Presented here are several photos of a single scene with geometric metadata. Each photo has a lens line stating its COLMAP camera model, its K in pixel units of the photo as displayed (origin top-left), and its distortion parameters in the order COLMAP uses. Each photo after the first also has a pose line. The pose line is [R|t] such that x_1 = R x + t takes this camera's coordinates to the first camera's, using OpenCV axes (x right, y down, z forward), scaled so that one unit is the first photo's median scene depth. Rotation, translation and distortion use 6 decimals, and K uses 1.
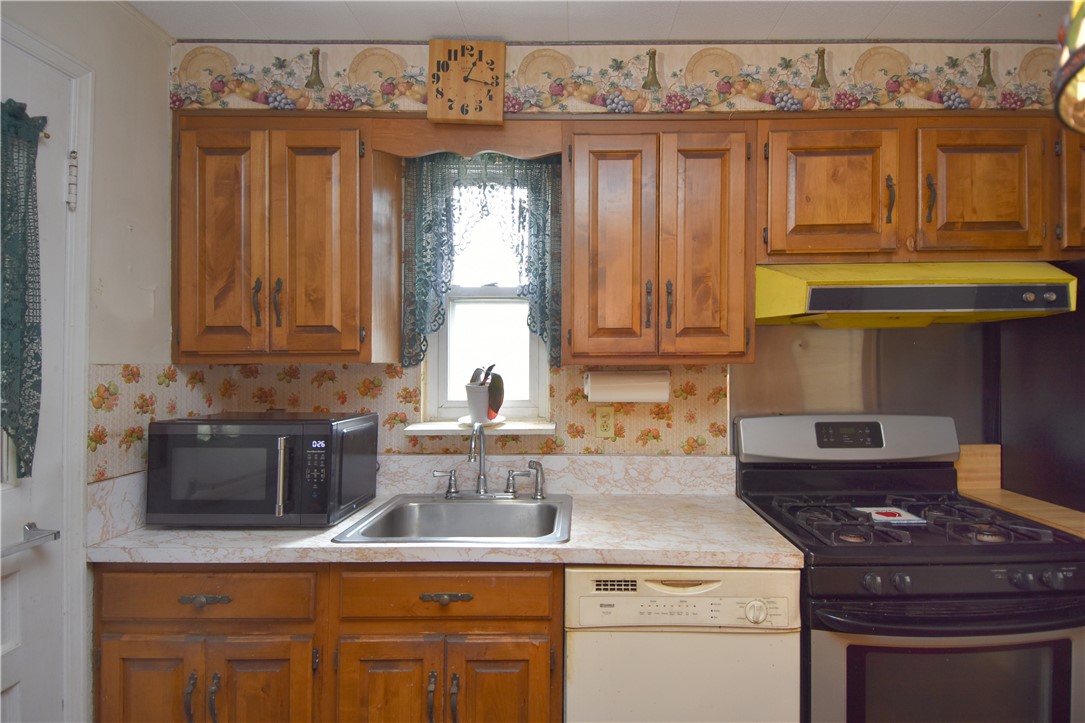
lens RADIAL K [[564.8, 0, 548.3], [0, 564.8, 359.1], [0, 0, 1]] dist [0.073224, -0.069763]
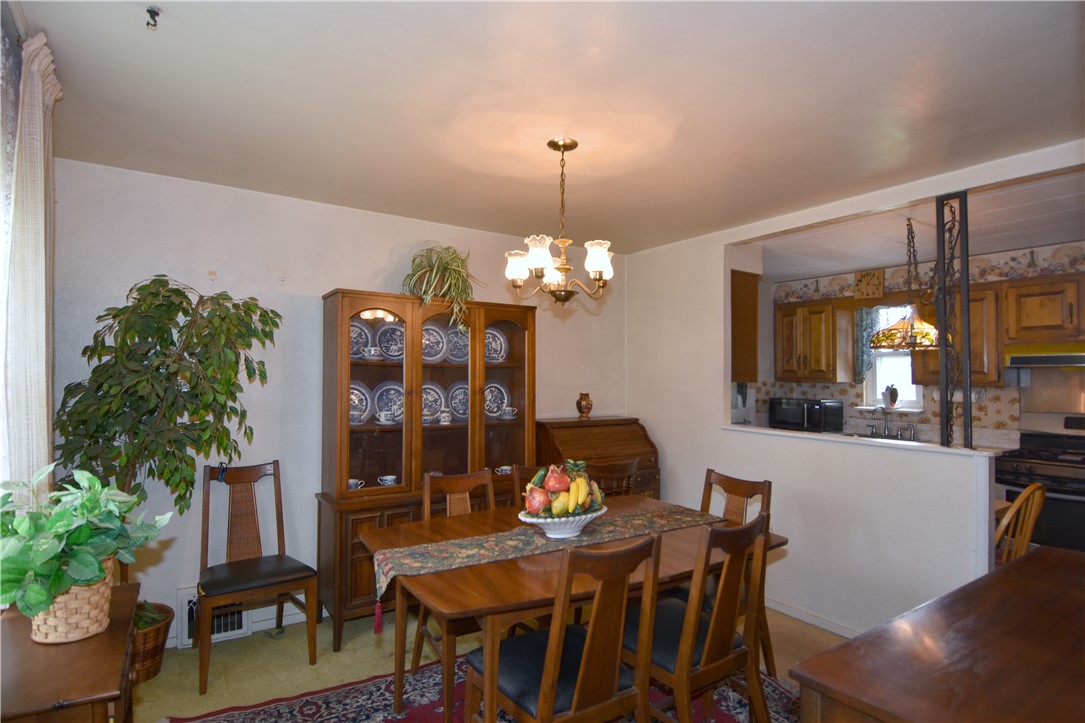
lens RADIAL K [[562.4, 0, 523.6], [0, 562.4, 338.6], [0, 0, 1]] dist [0.032319, -0.038907]
pose [[0.563009, -0.040813, -0.825443, 1.180987], [-0.011340, 0.998304, -0.057095, -0.033290], [0.826373, 0.041505, 0.561591, -1.953824]]
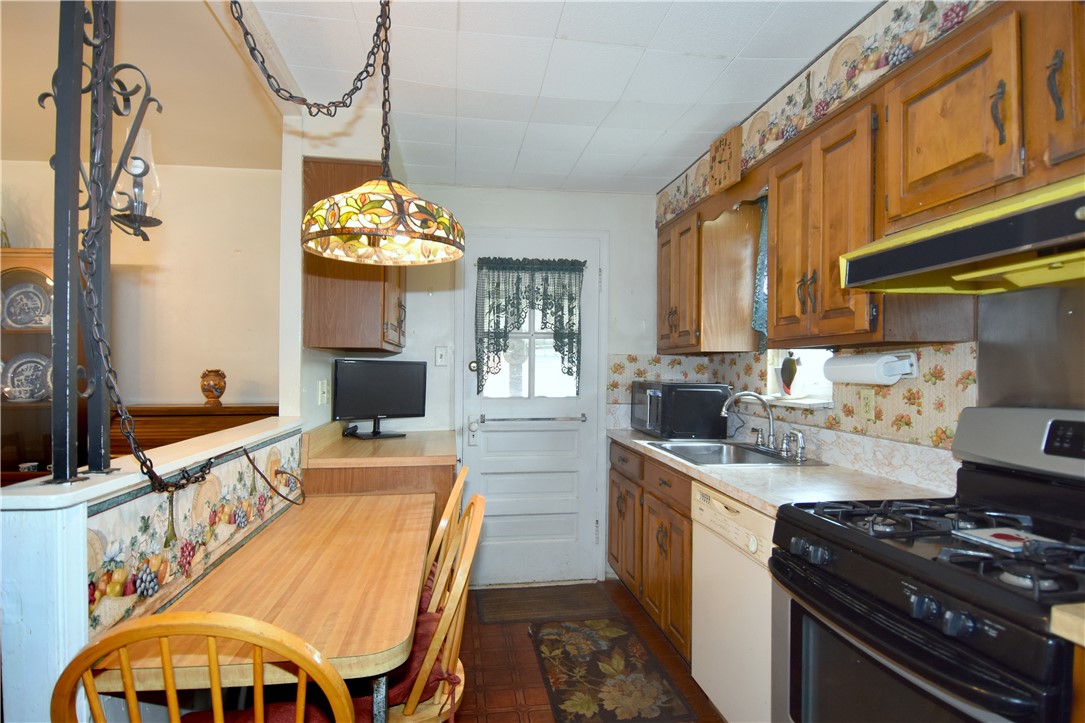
lens RADIAL K [[564.8, 0, 548.3], [0, 564.8, 359.1], [0, 0, 1]] dist [0.073224, -0.069763]
pose [[0.157159, -0.014573, -0.987466, 1.227530], [0.000552, 0.999892, -0.014669, 0.052046], [0.987573, 0.001760, 0.157150, 0.304416]]
